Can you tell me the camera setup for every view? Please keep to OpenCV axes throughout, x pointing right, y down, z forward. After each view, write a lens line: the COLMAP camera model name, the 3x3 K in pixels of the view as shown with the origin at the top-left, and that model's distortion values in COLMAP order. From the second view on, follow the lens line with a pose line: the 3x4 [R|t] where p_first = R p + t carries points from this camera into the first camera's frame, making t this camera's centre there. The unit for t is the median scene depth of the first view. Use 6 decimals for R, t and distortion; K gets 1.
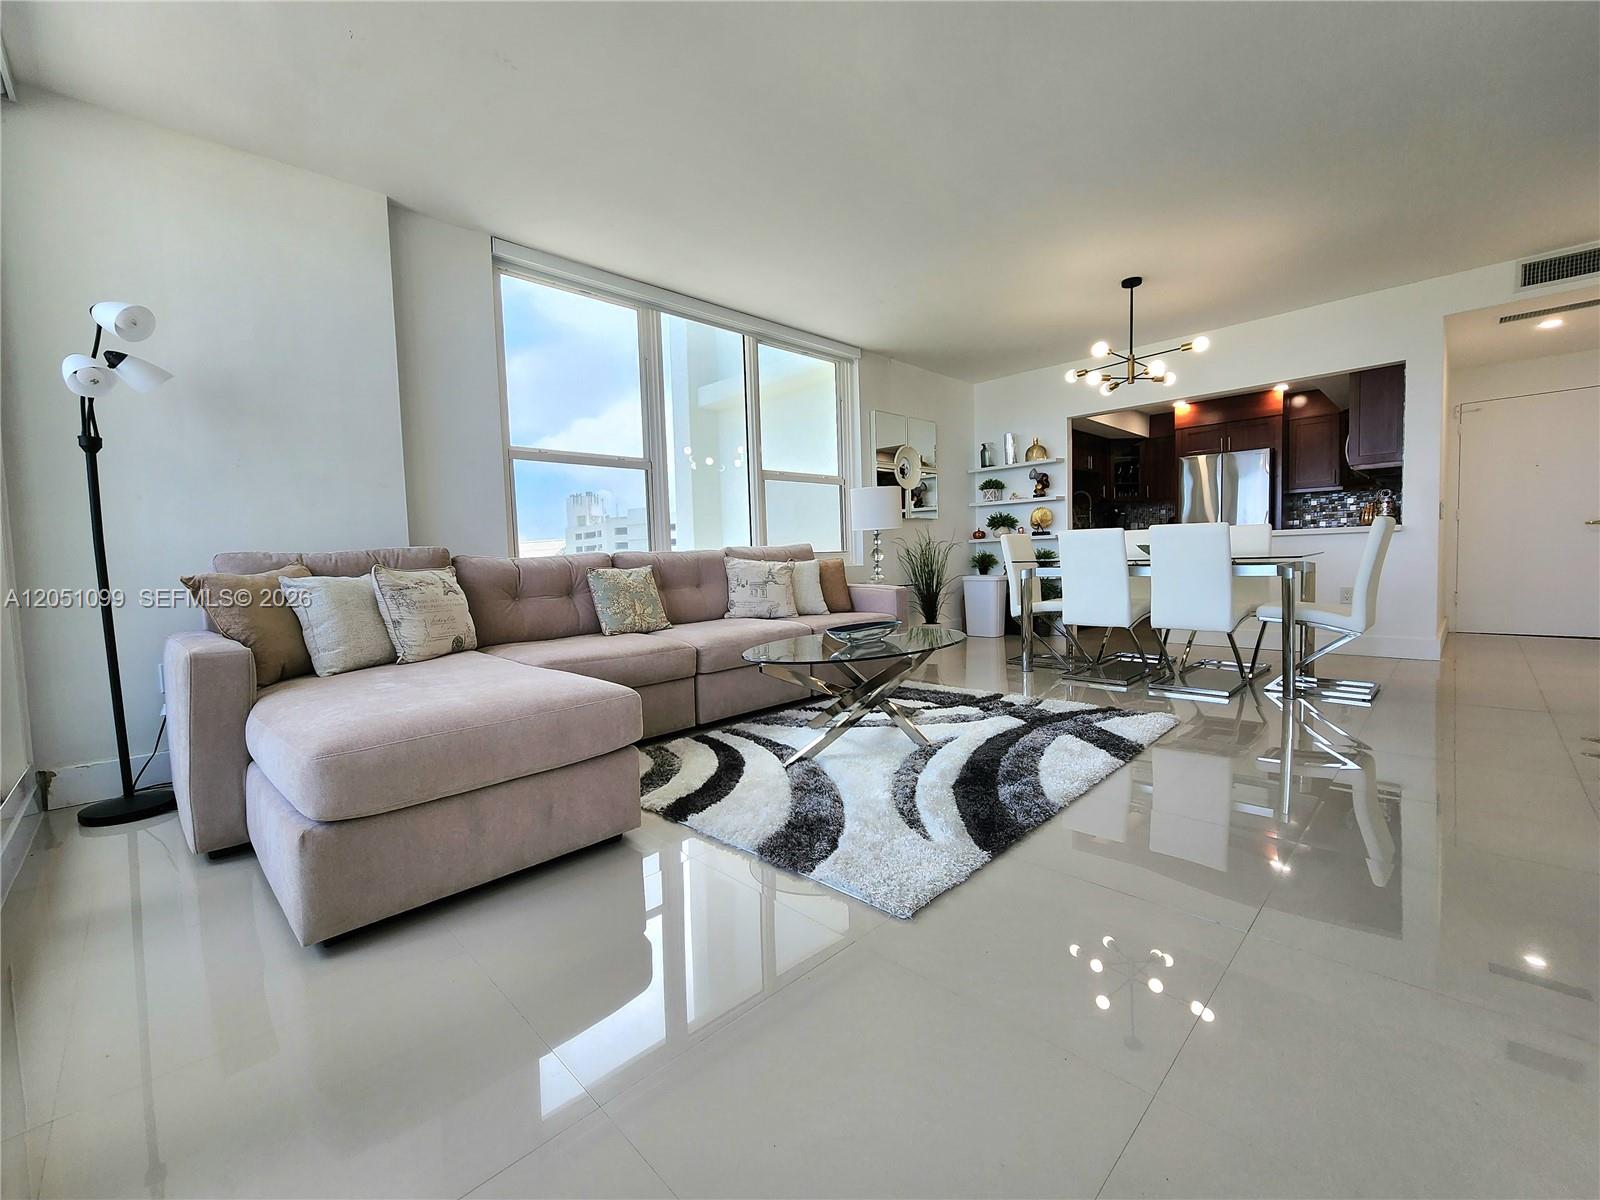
lens RADIAL K [[661.2, 0, 792.6], [0, 661.2, 599.7], [0, 0, 1]] dist [-0.002935, 0.001045]
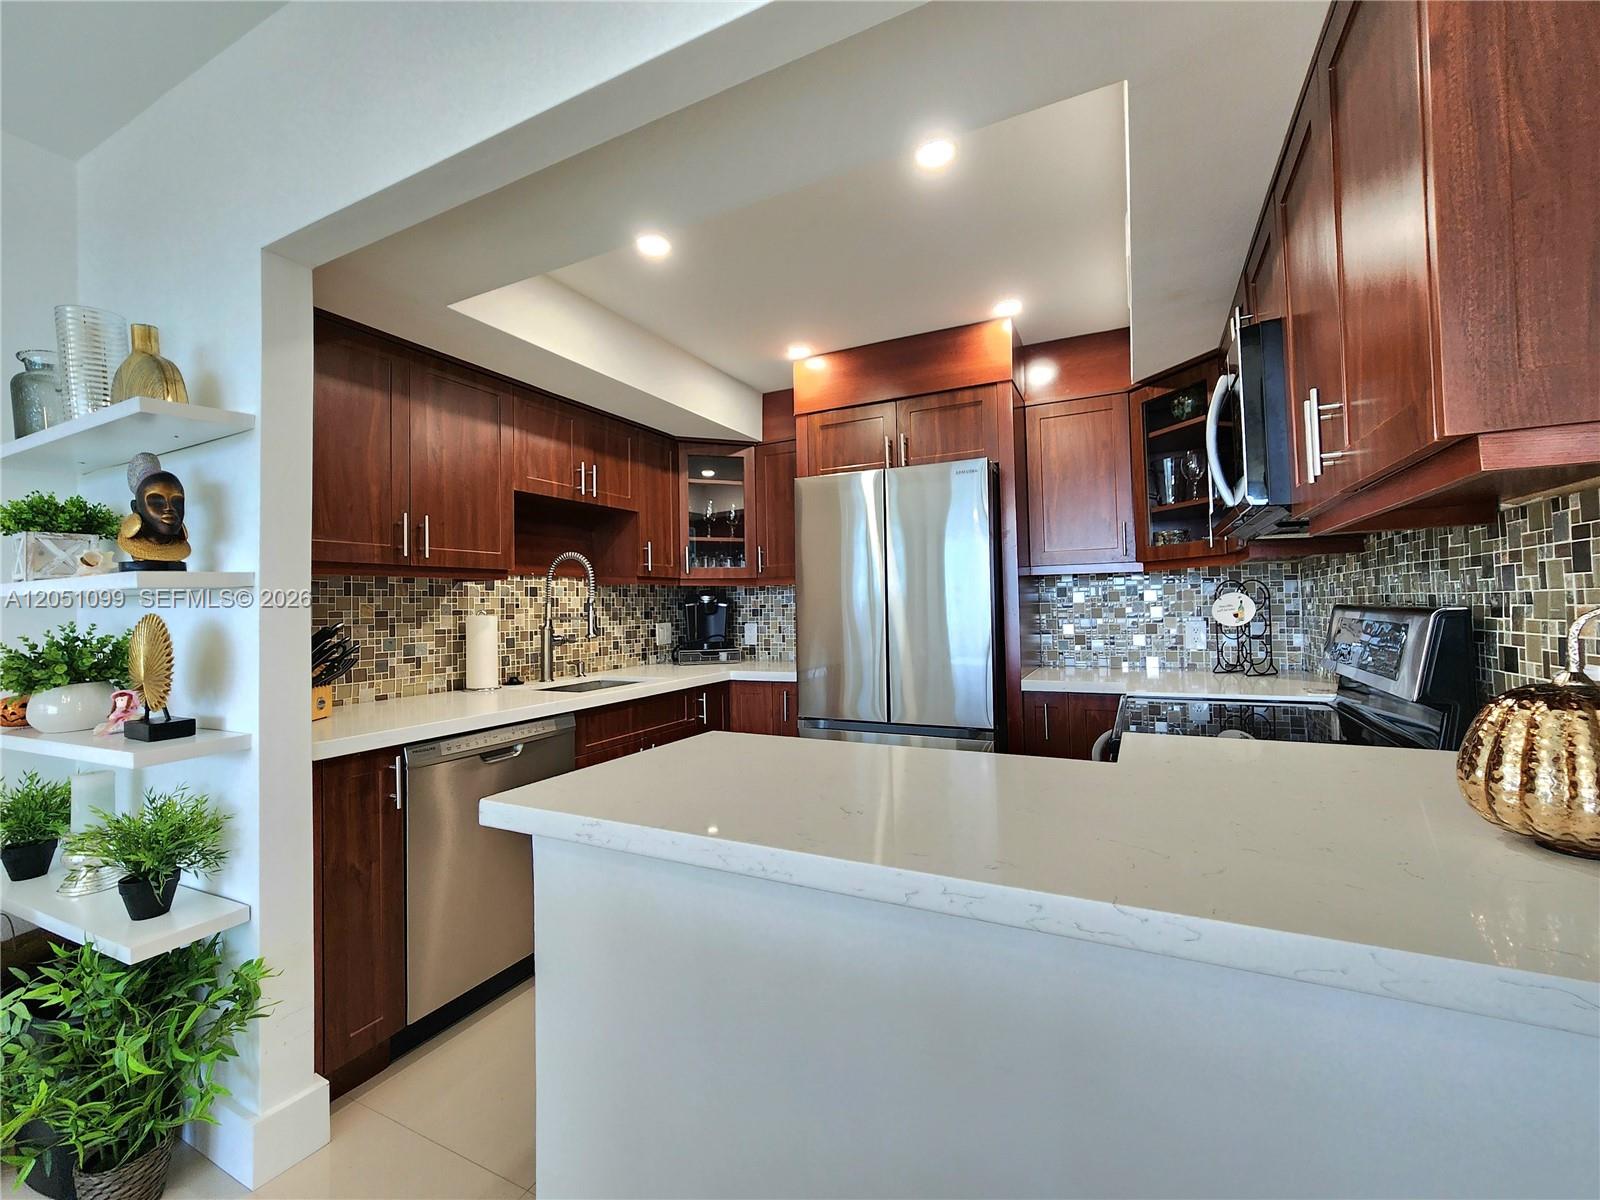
lens RADIAL K [[661.2, 0, 799.6], [0, 661.2, 584.8], [0, 0, 1]] dist [-0.002935, 0.001045]
pose [[0.943304, 0.019427, 0.331361, 0.469645], [0.015140, 0.994728, -0.101420, -0.114074], [-0.331585, 0.100687, 0.938037, 0.651064]]
